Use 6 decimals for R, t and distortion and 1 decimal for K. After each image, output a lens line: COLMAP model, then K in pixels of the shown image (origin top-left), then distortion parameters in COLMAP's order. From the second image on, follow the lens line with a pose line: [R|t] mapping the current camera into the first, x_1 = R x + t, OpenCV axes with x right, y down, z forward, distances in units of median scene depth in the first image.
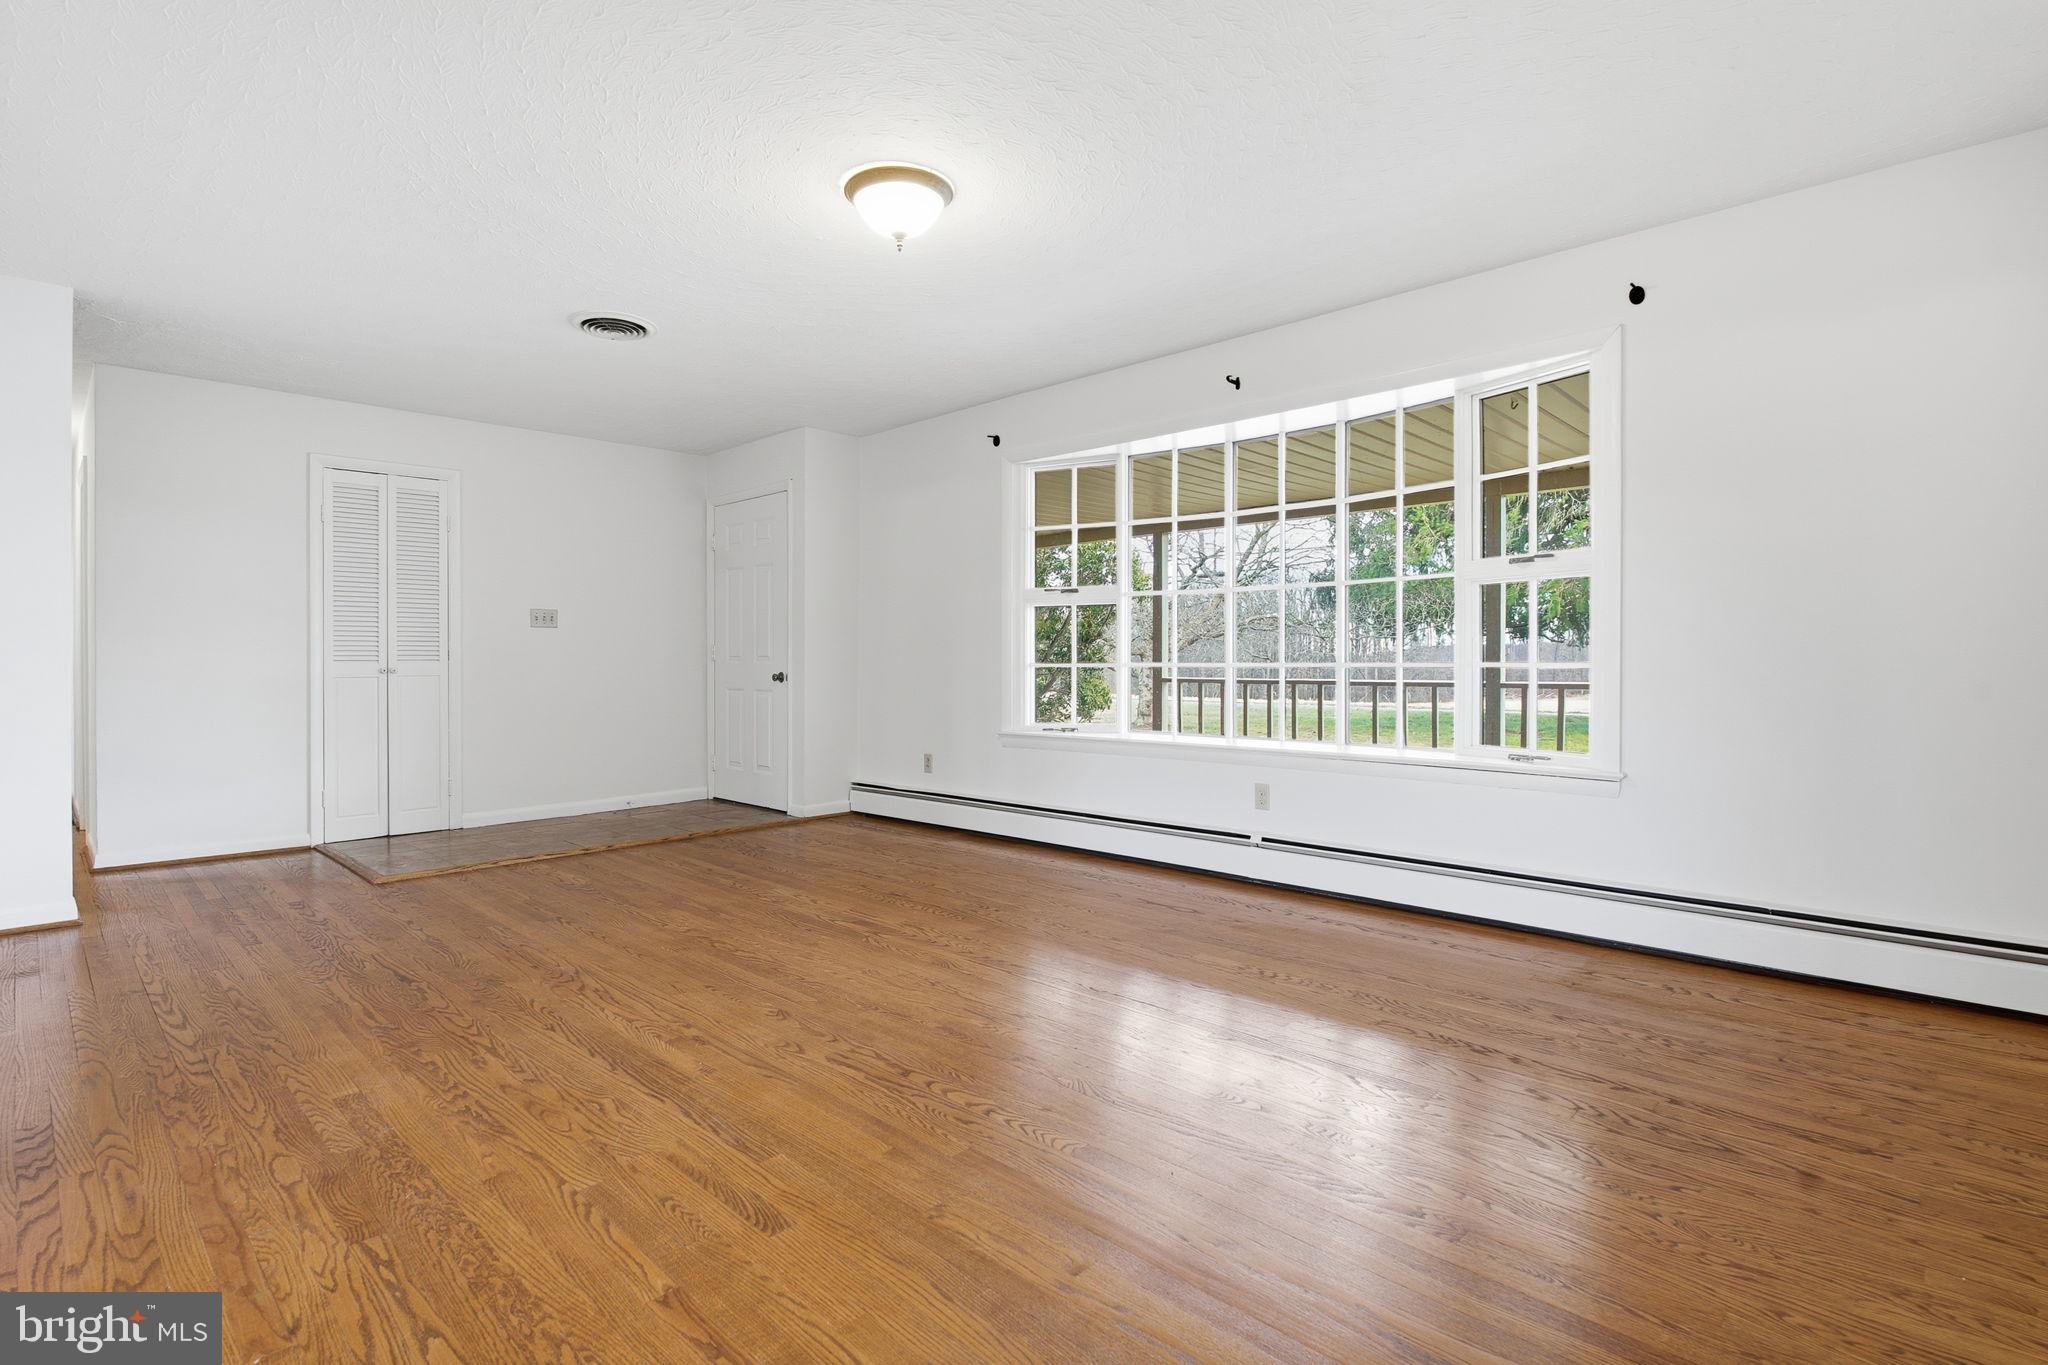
lens RADIAL K [[935.0, 0, 1030.9], [0, 935.0, 668.7], [0, 0, 1]] dist [-0.005139, 0.000182]
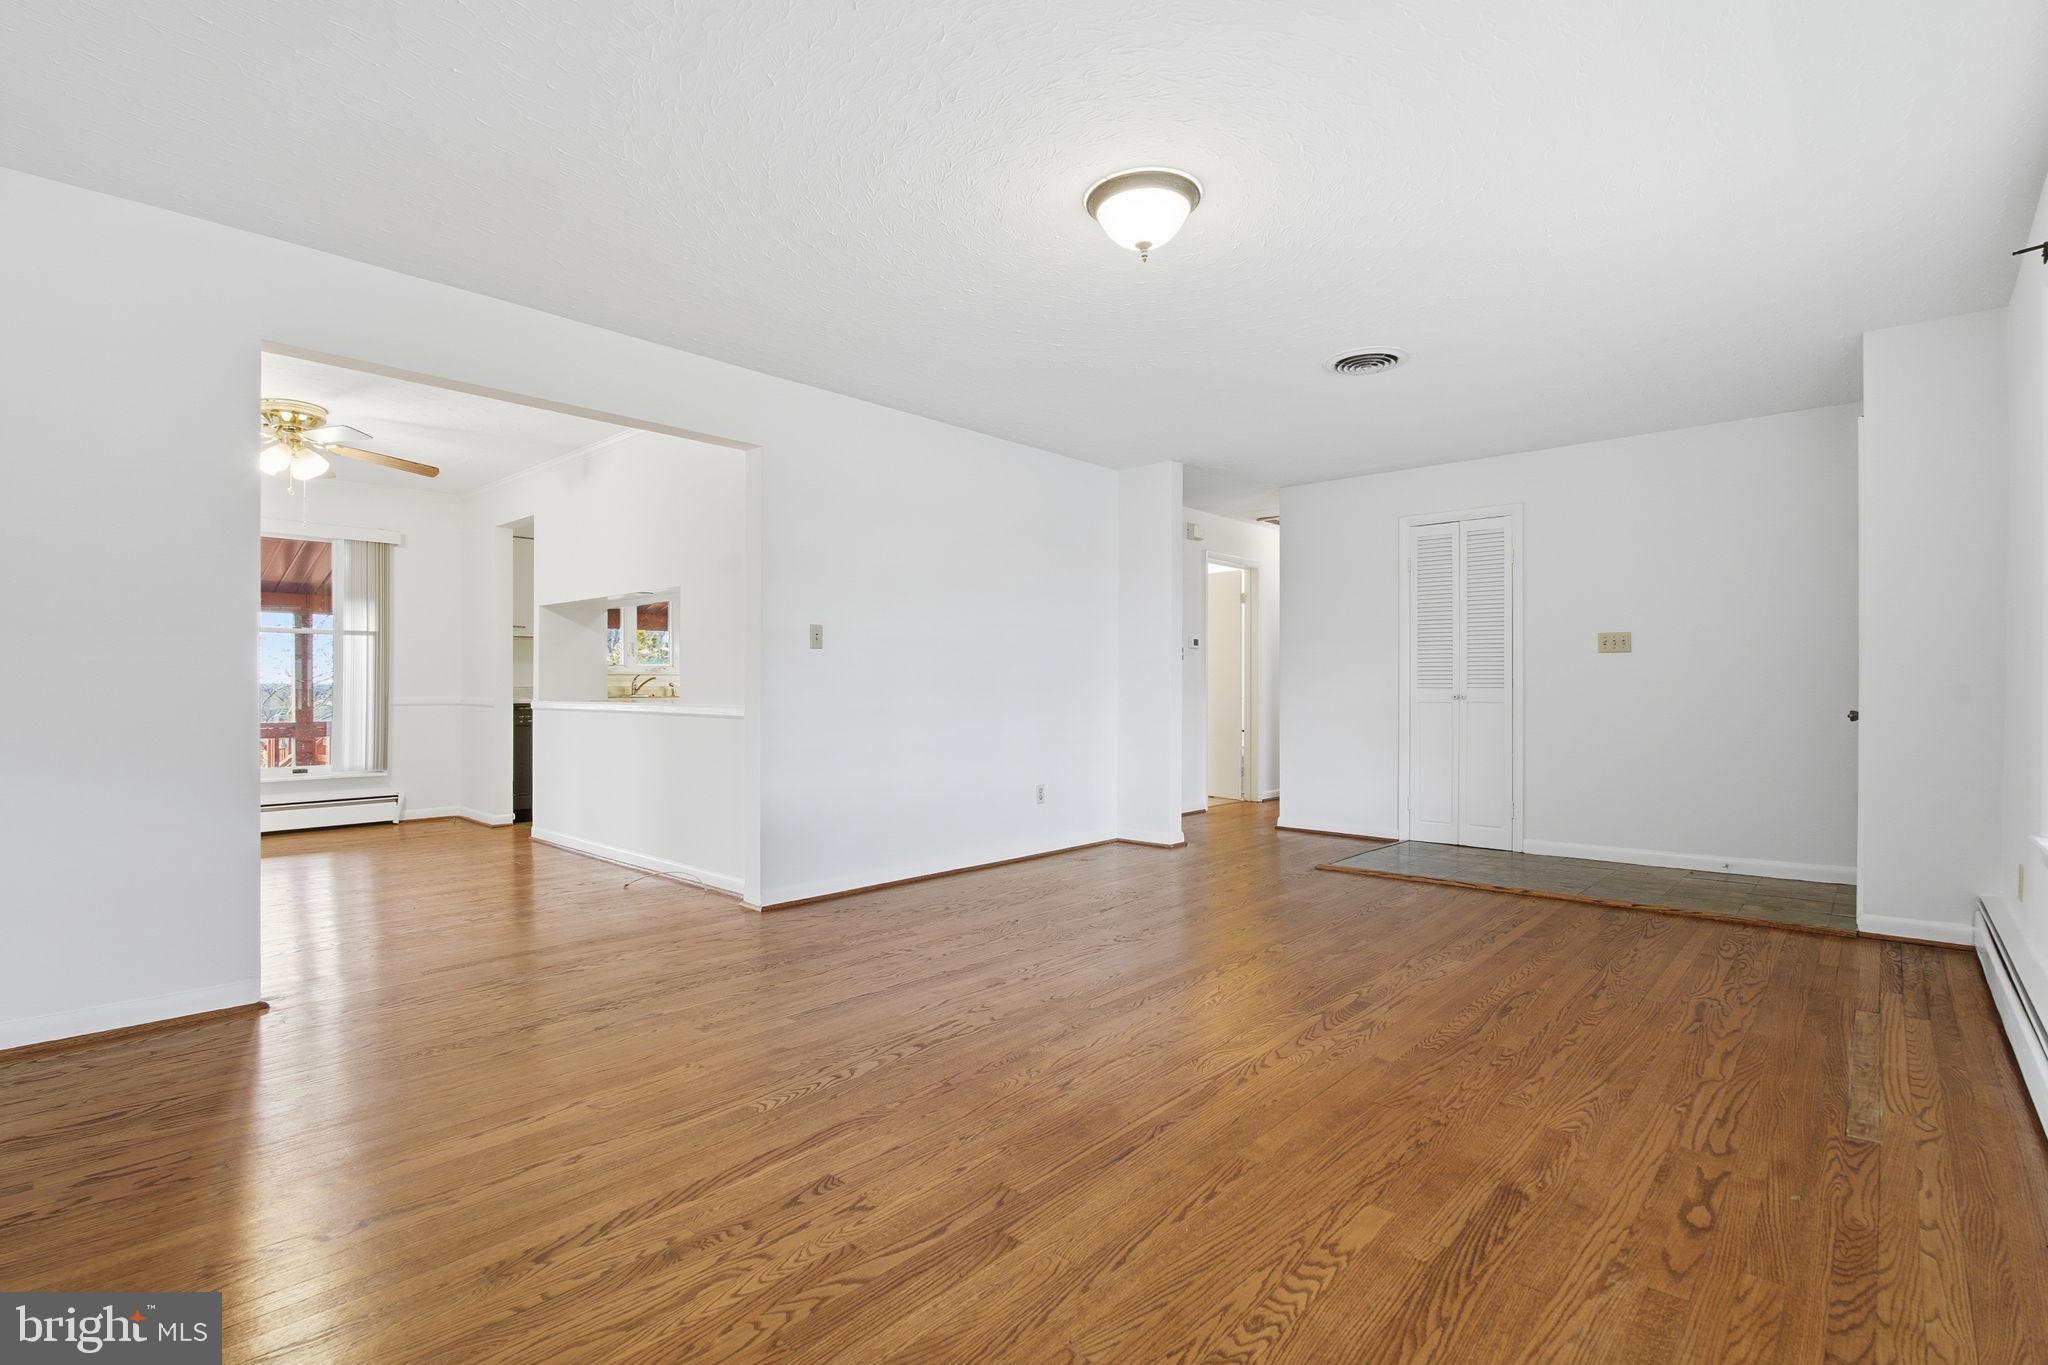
lens RADIAL K [[935.0, 0, 1007.1], [0, 935.0, 687.5], [0, 0, 1]] dist [-0.005139, 0.000182]
pose [[0.062750, 0.003145, -0.998024, 0.407177], [-0.011389, 0.999932, 0.002435, -0.006301], [0.997964, 0.011213, 0.062781, 0.407340]]
